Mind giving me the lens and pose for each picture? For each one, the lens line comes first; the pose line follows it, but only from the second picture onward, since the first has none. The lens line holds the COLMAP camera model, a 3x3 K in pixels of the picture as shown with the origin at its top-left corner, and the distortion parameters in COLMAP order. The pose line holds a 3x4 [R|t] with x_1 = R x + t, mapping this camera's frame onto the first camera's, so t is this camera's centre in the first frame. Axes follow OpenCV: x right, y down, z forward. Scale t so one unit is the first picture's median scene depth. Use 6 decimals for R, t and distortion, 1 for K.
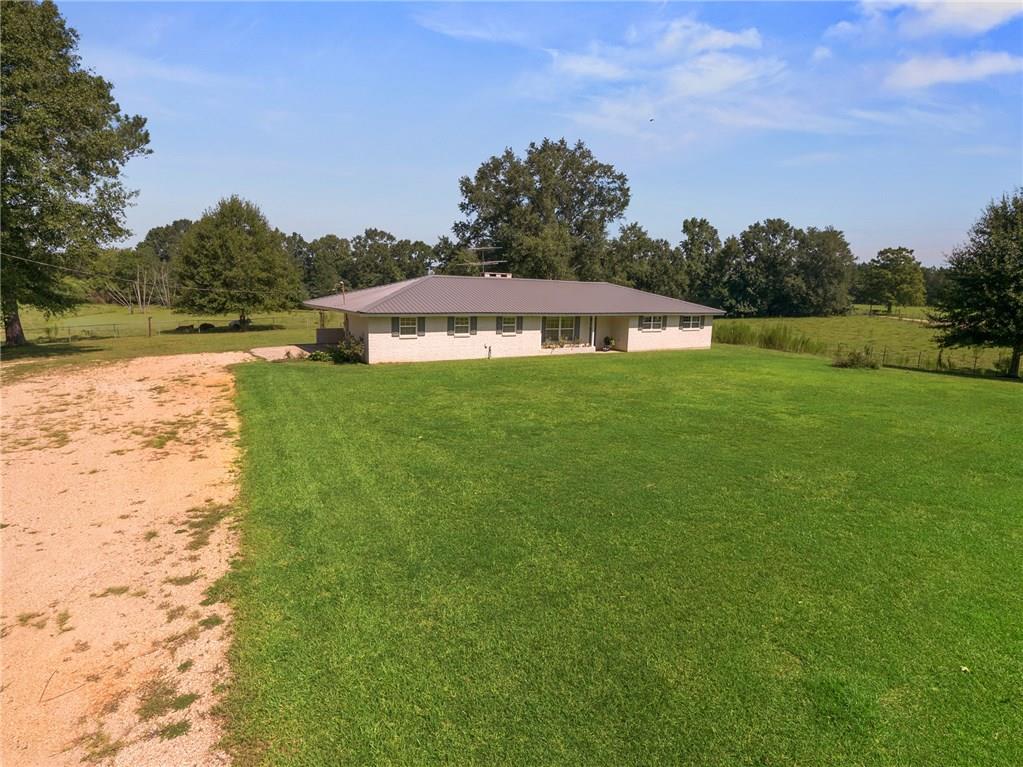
lens RADIAL K [[469.7, 0, 515.2], [0, 469.7, 357.9], [0, 0, 1]] dist [-0.014539, -0.000275]
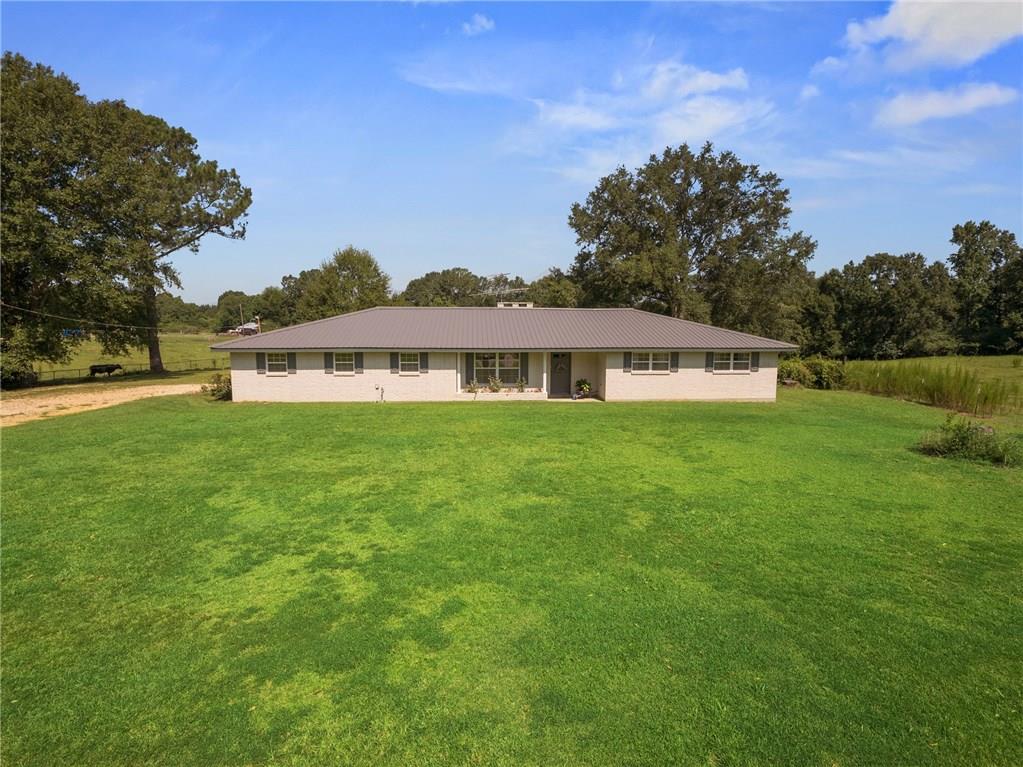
lens RADIAL K [[469.7, 0, 515.2], [0, 469.7, 357.9], [0, 0, 1]] dist [-0.014539, -0.000275]
pose [[0.896902, 0.008379, -0.442149, 0.422688], [-0.041836, 0.996944, -0.065972, -0.025776], [0.440245, 0.077668, 0.894512, 0.280242]]
